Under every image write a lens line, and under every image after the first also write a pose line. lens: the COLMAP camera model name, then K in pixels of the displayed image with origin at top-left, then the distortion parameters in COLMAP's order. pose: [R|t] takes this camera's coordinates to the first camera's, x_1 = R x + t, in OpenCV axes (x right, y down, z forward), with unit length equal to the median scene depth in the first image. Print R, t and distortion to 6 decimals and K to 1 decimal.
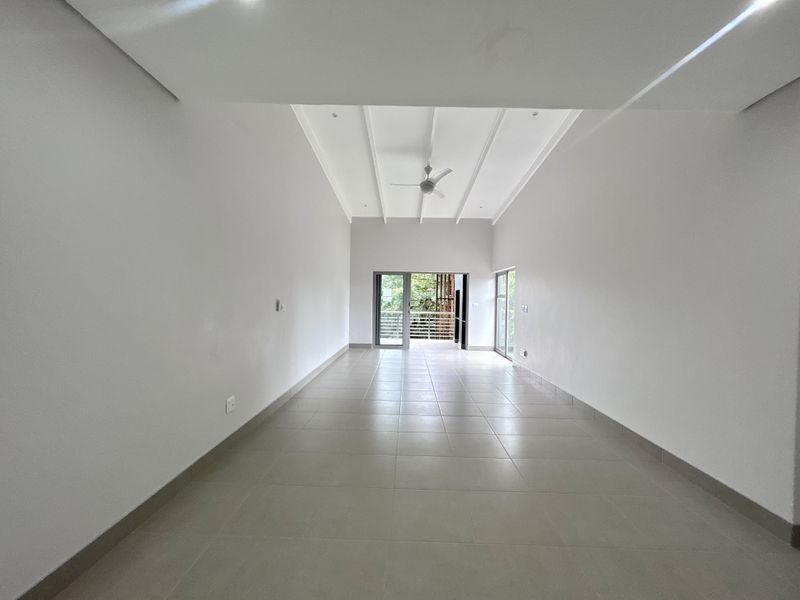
lens RADIAL K [[322.2, 0, 400.0], [0, 322.2, 300.0], [0, 0, 1]] dist [-0.000625, -0.000061]
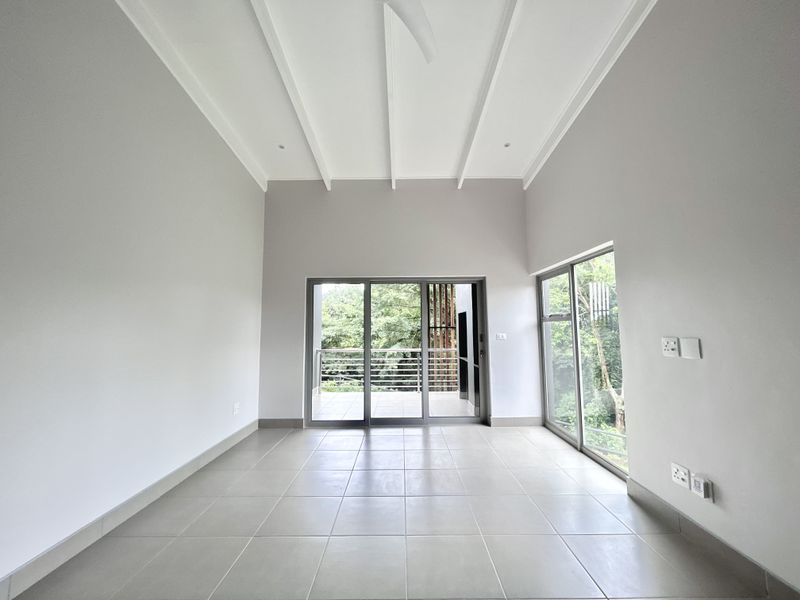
lens RADIAL K [[322.2, 0, 400.0], [0, 322.2, 300.0], [0, 0, 1]] dist [-0.000625, -0.000061]
pose [[0.999460, -0.024011, 0.022429, 0.058251], [0.026079, 0.994947, -0.096953, 0.002662], [-0.019988, 0.097486, 0.995036, 0.470546]]
